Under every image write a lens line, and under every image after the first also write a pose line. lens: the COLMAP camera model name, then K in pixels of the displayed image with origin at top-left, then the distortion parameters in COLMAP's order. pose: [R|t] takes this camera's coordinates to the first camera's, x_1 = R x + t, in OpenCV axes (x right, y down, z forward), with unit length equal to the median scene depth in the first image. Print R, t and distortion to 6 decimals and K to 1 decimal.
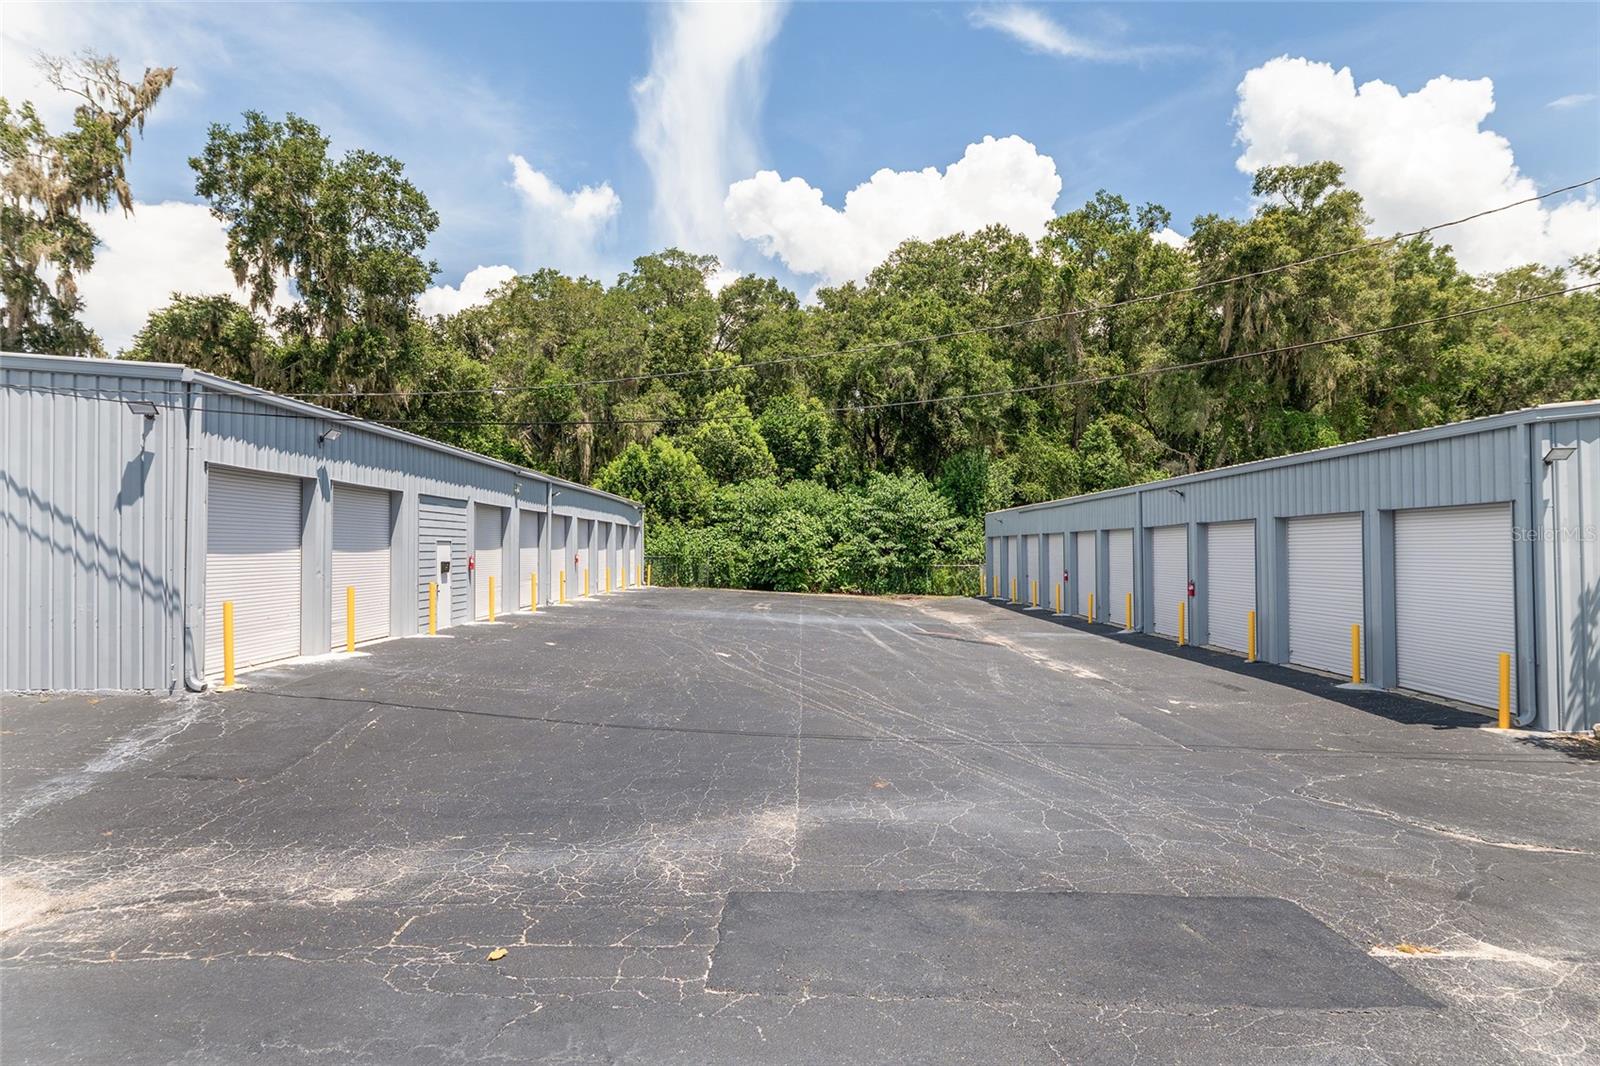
lens RADIAL K [[972.1, 0, 800.0], [0, 972.1, 533.0], [0, 0, 1]] dist [0.000799, 0.000256]
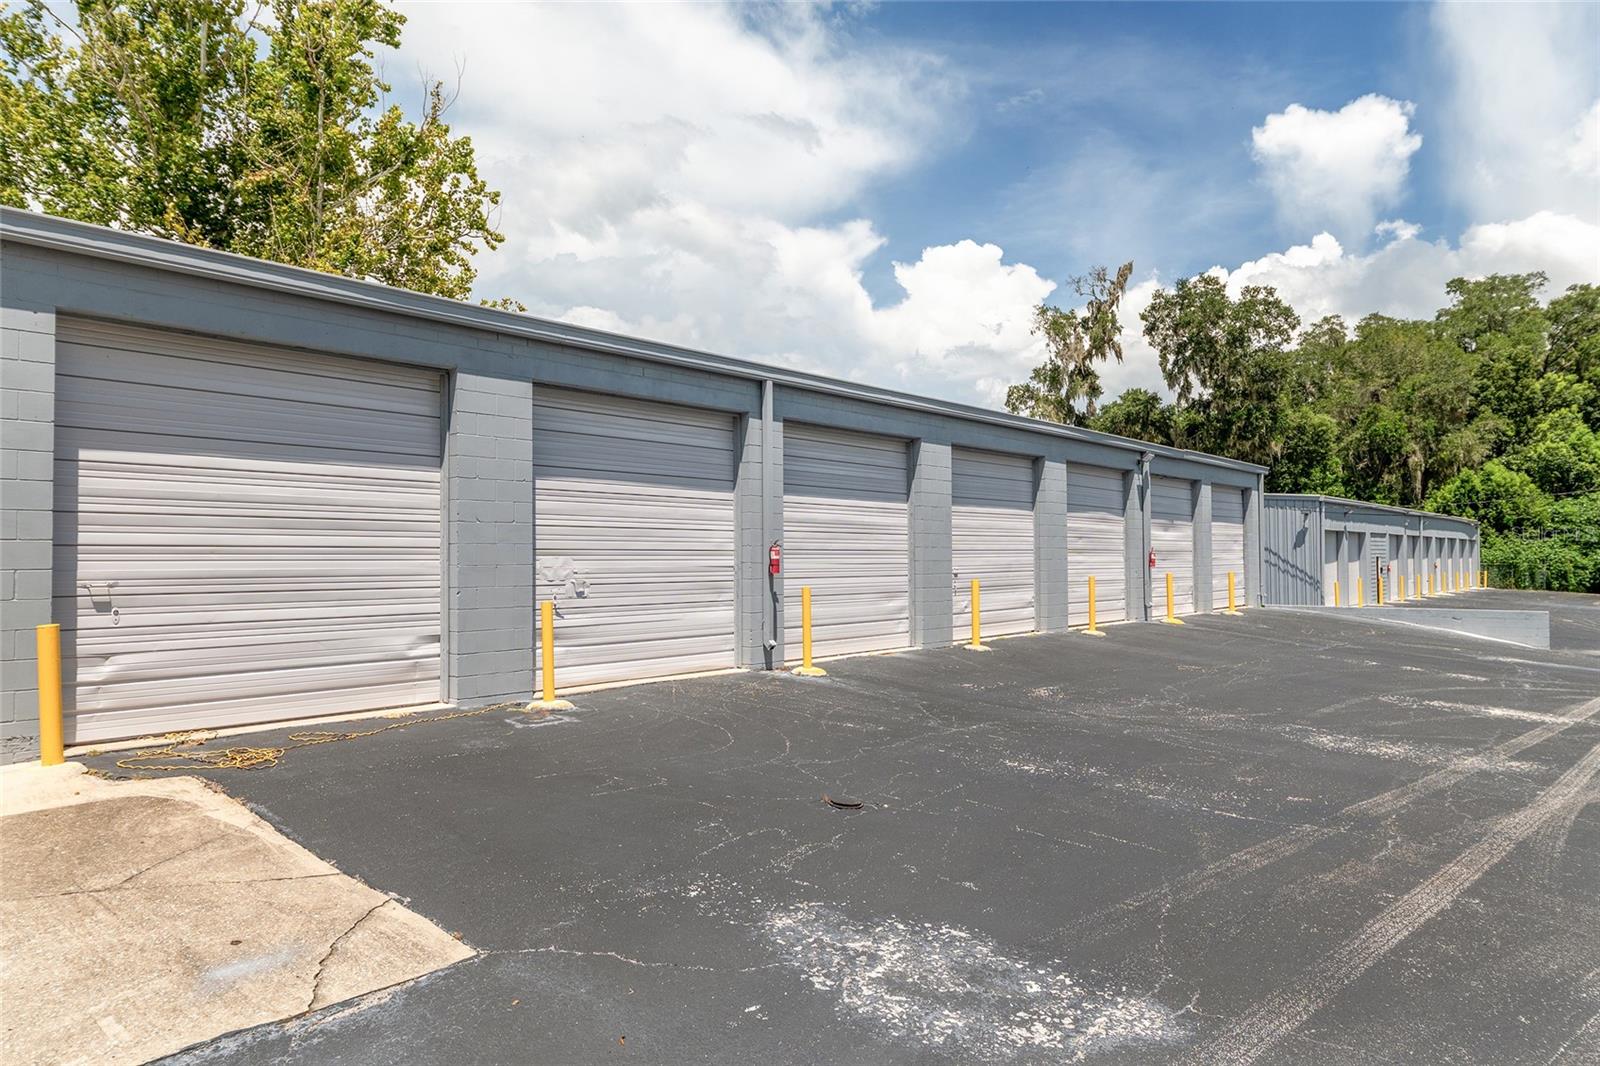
lens RADIAL K [[1001.5, 0, 800.0], [0, 1001.5, 533.0], [0, 0, 1]] dist [0.002370, -0.000813]
pose [[0.750525, -0.015241, -0.660666, 0.028113], [0.013586, 0.999879, -0.007633, -0.014911], [0.660702, -0.003247, 0.750641, -0.463207]]
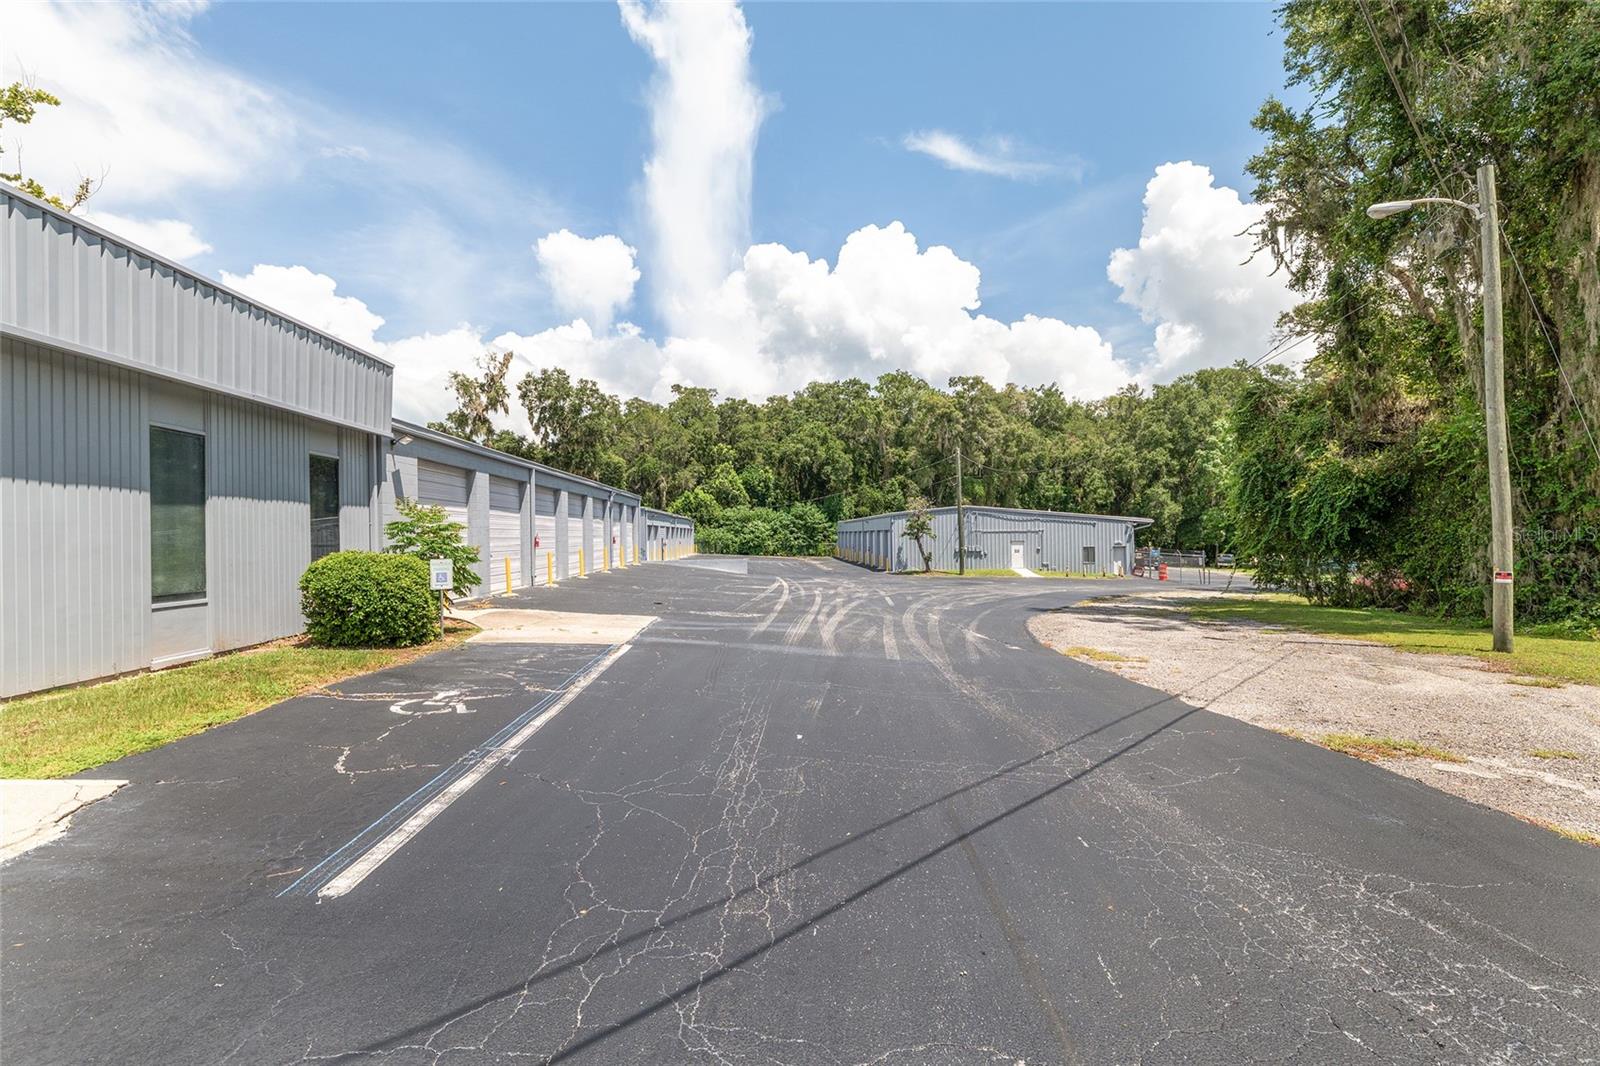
lens RADIAL K [[723.6, 0, 800.0], [0, 723.6, 533.0], [0, 0, 1]] dist [-0.001417, -0.000185]
pose [[0.998619, -0.007742, 0.051968, 0.005448], [0.006908, 0.999845, 0.016221, -0.020286], [-0.052085, -0.015840, 0.998517, -0.701006]]
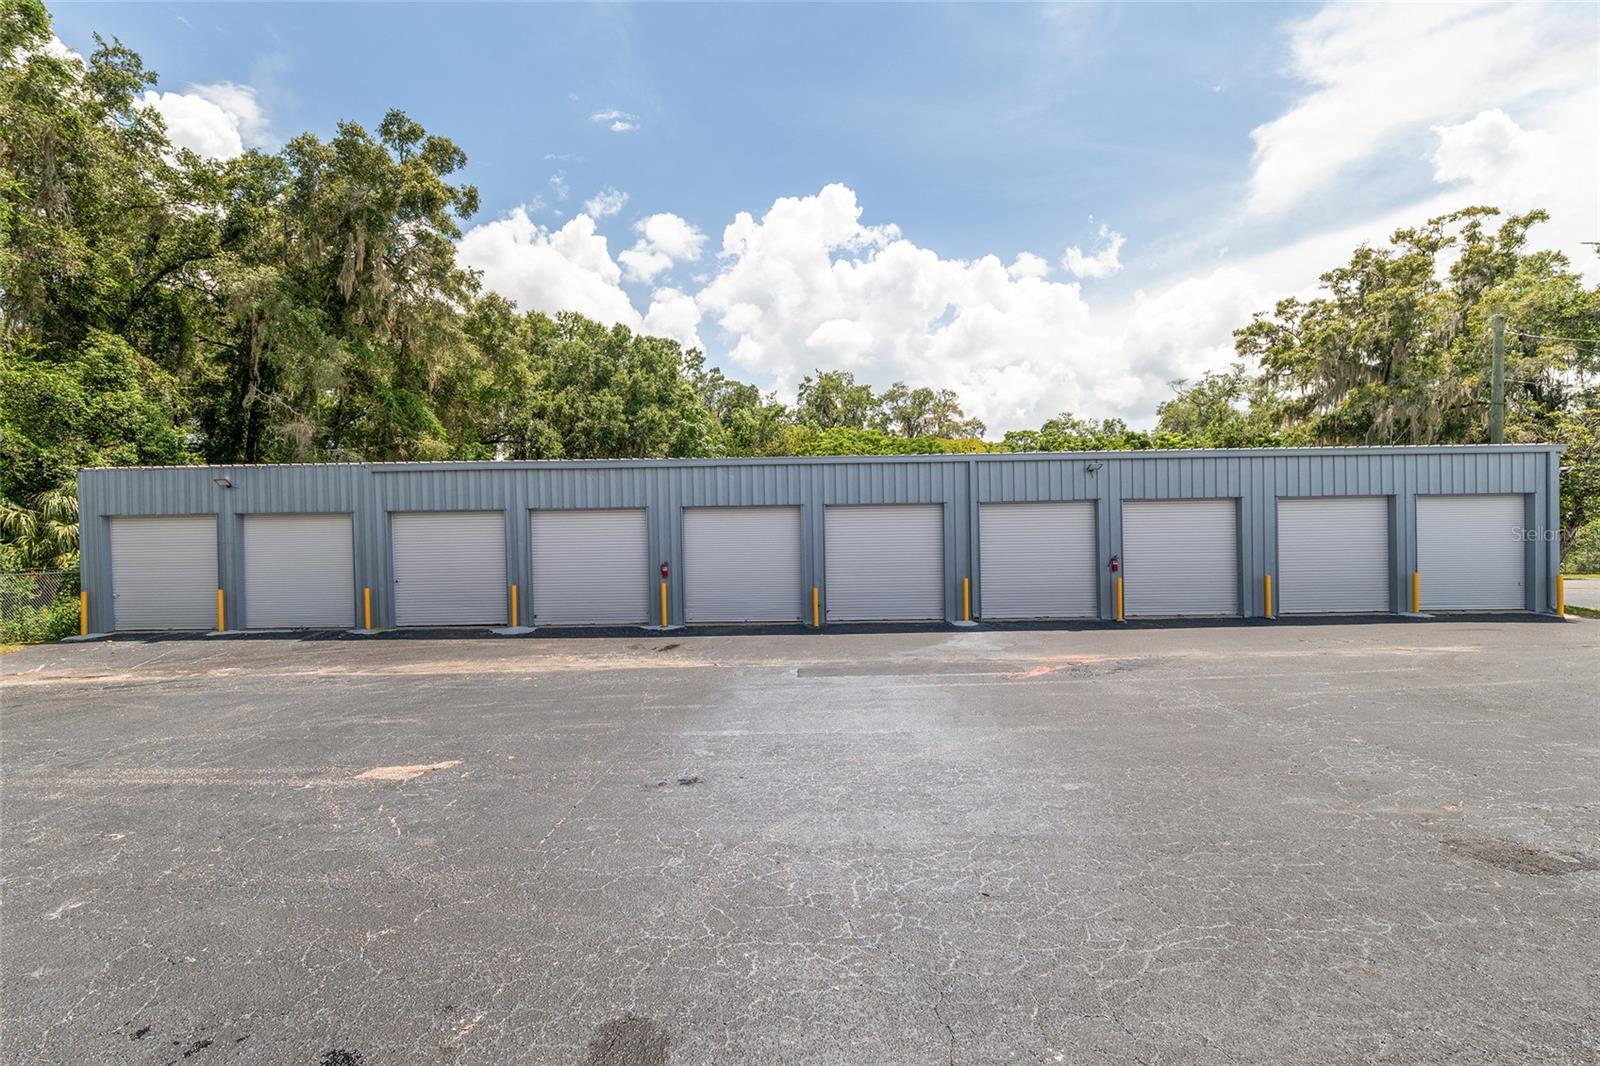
lens RADIAL K [[691.8, 0, 800.0], [0, 691.8, 570.3], [0, 0, 1]] dist [-0.001218, -0.000165]
pose [[0.019940, -0.018882, 0.999623, -0.139727], [-0.009129, 0.999777, 0.019067, 0.024206], [-0.999759, -0.009506, 0.019764, 0.564048]]
